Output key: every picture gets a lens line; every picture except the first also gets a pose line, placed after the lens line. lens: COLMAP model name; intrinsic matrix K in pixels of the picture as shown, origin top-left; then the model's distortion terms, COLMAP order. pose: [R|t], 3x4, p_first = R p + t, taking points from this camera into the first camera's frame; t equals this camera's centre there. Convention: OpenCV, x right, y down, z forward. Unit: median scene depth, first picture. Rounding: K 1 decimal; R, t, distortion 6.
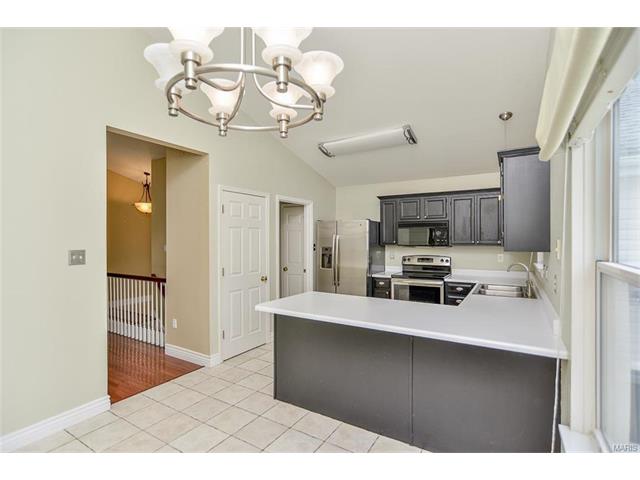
lens RADIAL K [[317.1, 0, 315.4], [0, 317.1, 240.6], [0, 0, 1]] dist [0.000315, 0.000545]
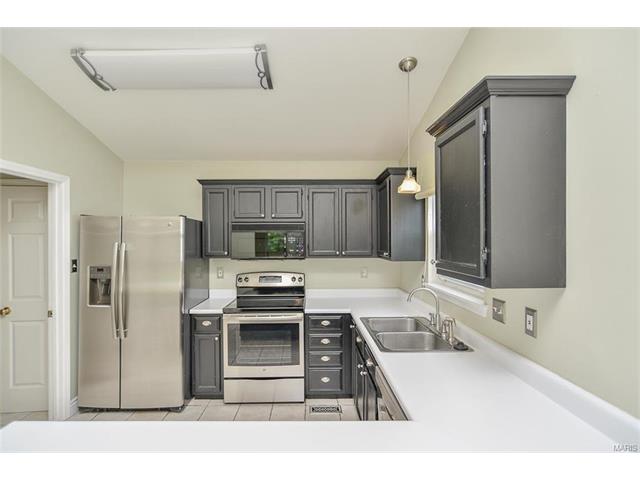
lens RADIAL K [[327.0, 0, 304.0], [0, 327.0, 238.9], [0, 0, 1]] dist [0.000292, 0.000459]
pose [[0.854758, -0.000333, 0.519027, 0.044371], [0.003971, 0.999975, -0.005897, -0.020617], [-0.519011, 0.007101, 0.854738, 0.367318]]
